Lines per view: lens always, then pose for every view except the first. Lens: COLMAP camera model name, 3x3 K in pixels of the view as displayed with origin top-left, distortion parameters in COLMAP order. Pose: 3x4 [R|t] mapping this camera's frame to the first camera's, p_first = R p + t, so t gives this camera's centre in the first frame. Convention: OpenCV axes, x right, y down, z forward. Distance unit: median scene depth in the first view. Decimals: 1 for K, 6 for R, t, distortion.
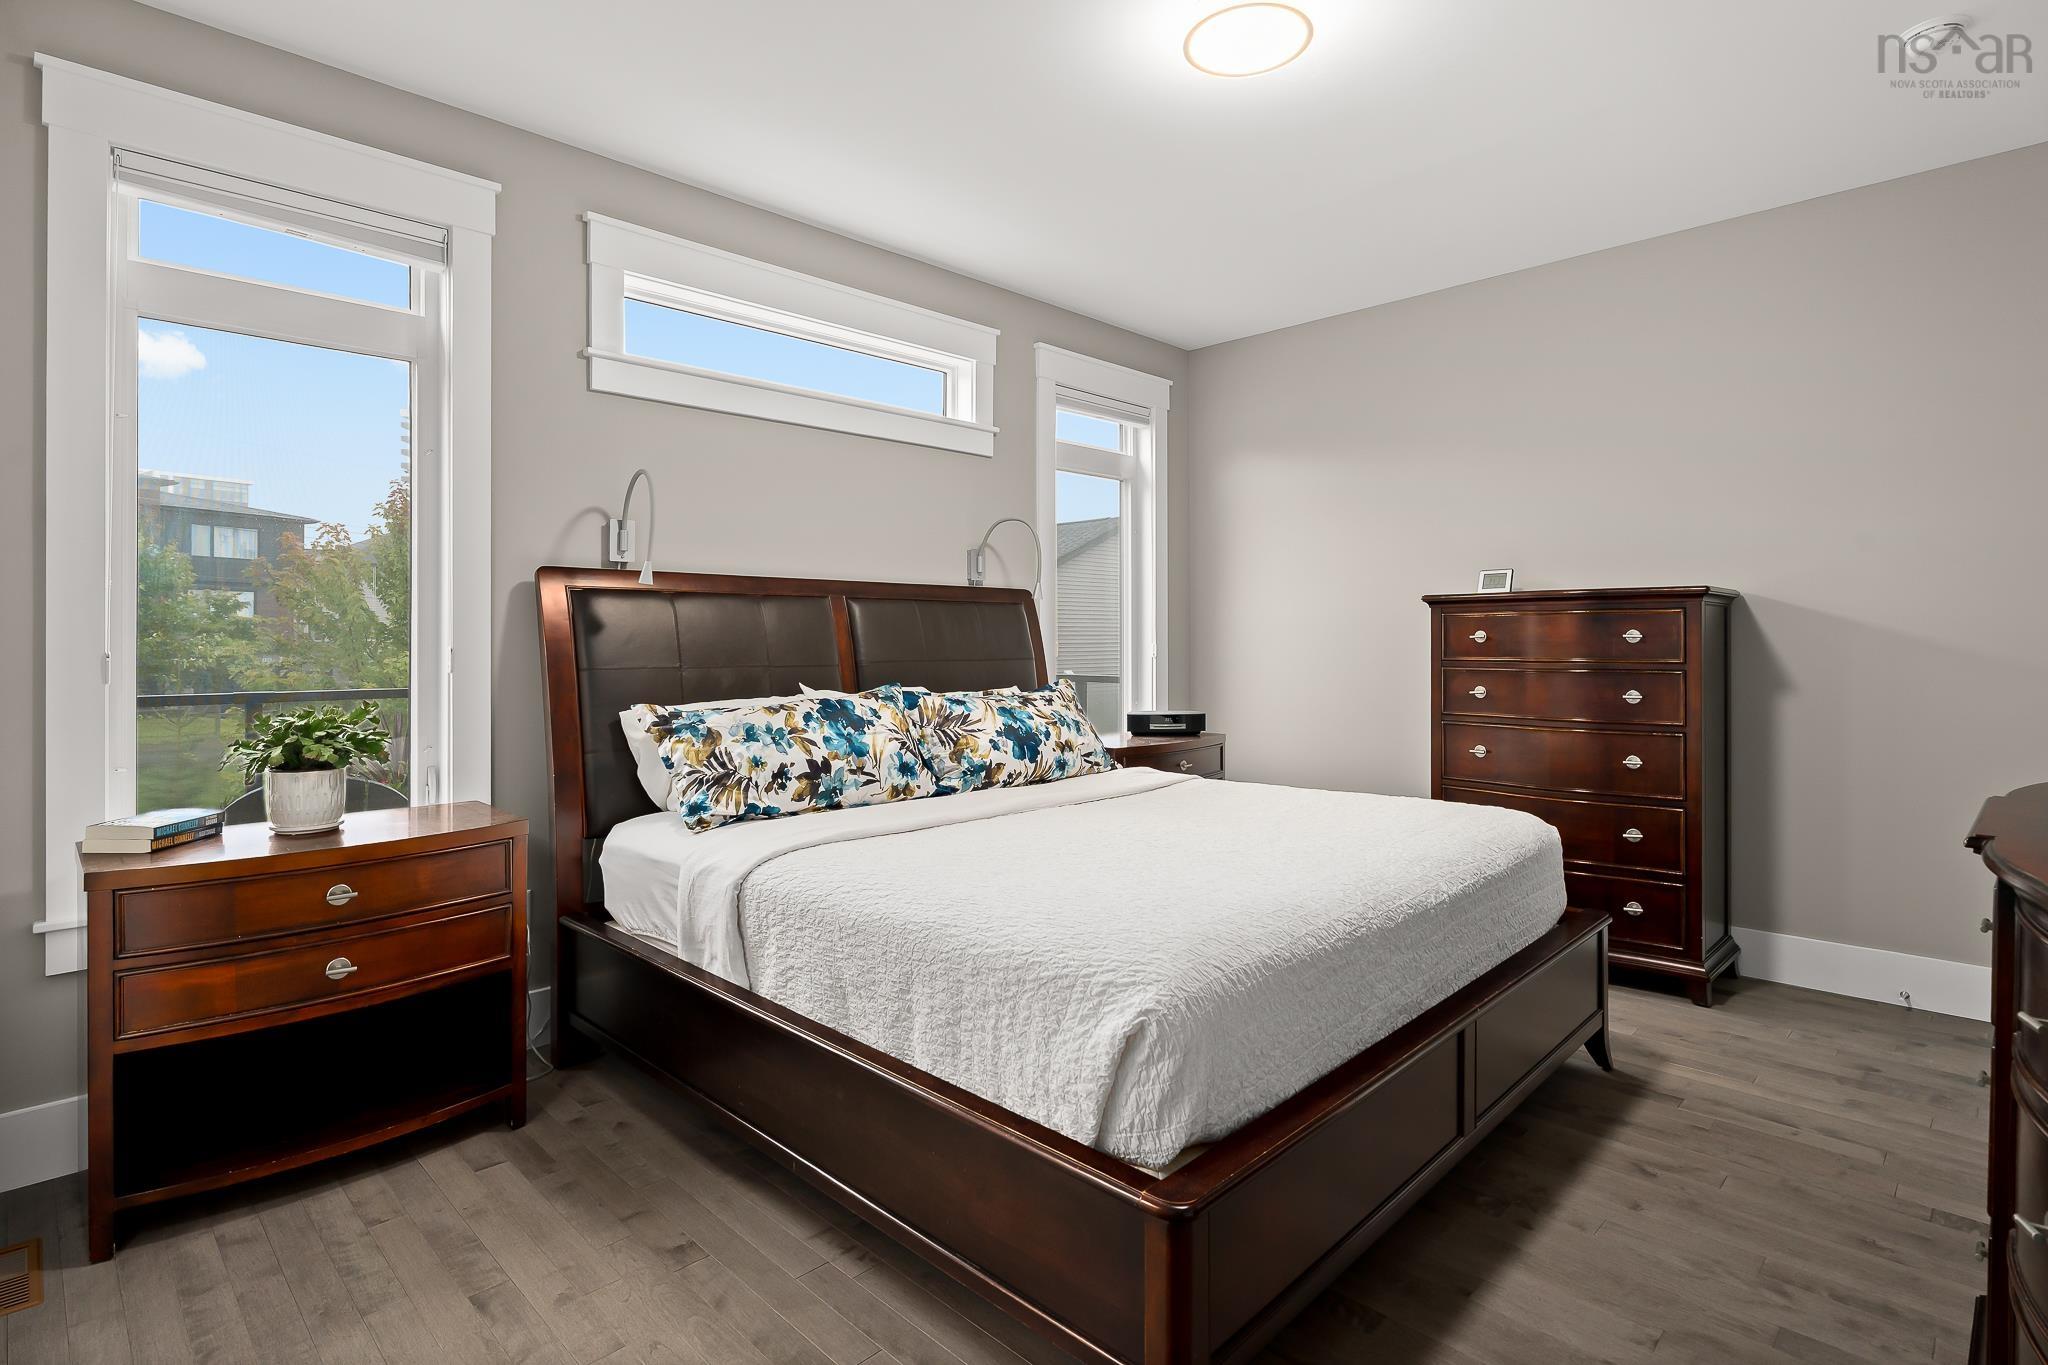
lens RADIAL K [[1021.7, 0, 1023.5], [0, 1021.7, 631.5], [0, 0, 1]] dist [-0.004678, -0.001743]
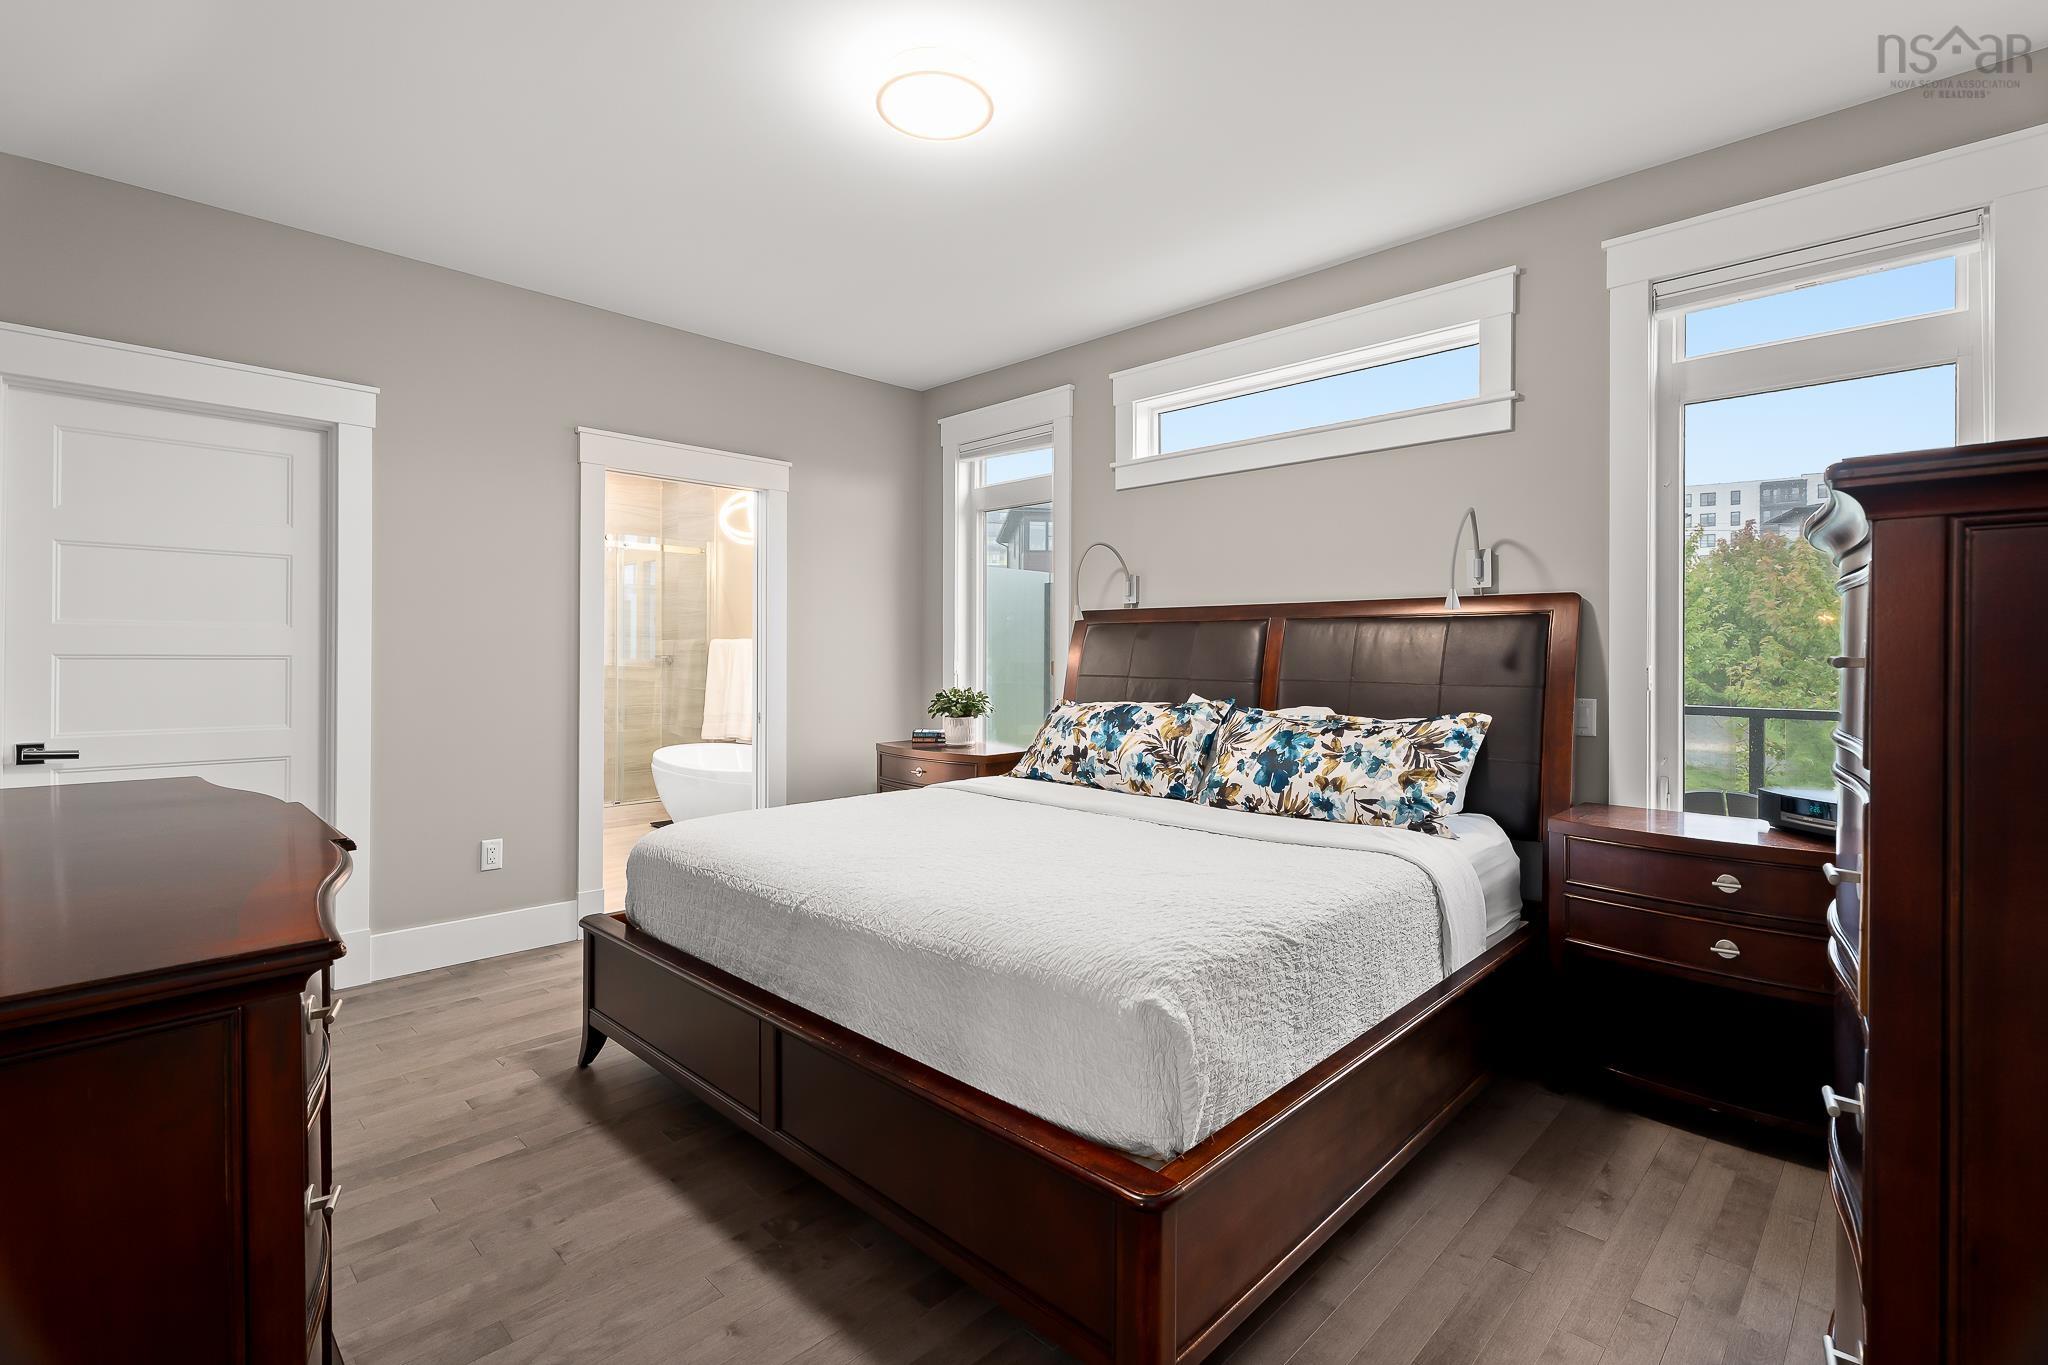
lens RADIAL K [[931.6, 0, 1026.8], [0, 931.6, 658.7], [0, 0, 1]] dist [-0.018228, 0.000377]
pose [[0.013918, 0.003328, -0.999898, 0.950593], [-0.000189, 0.999994, 0.003326, 0.005772], [0.999903, 0.000142, 0.013919, 0.858068]]
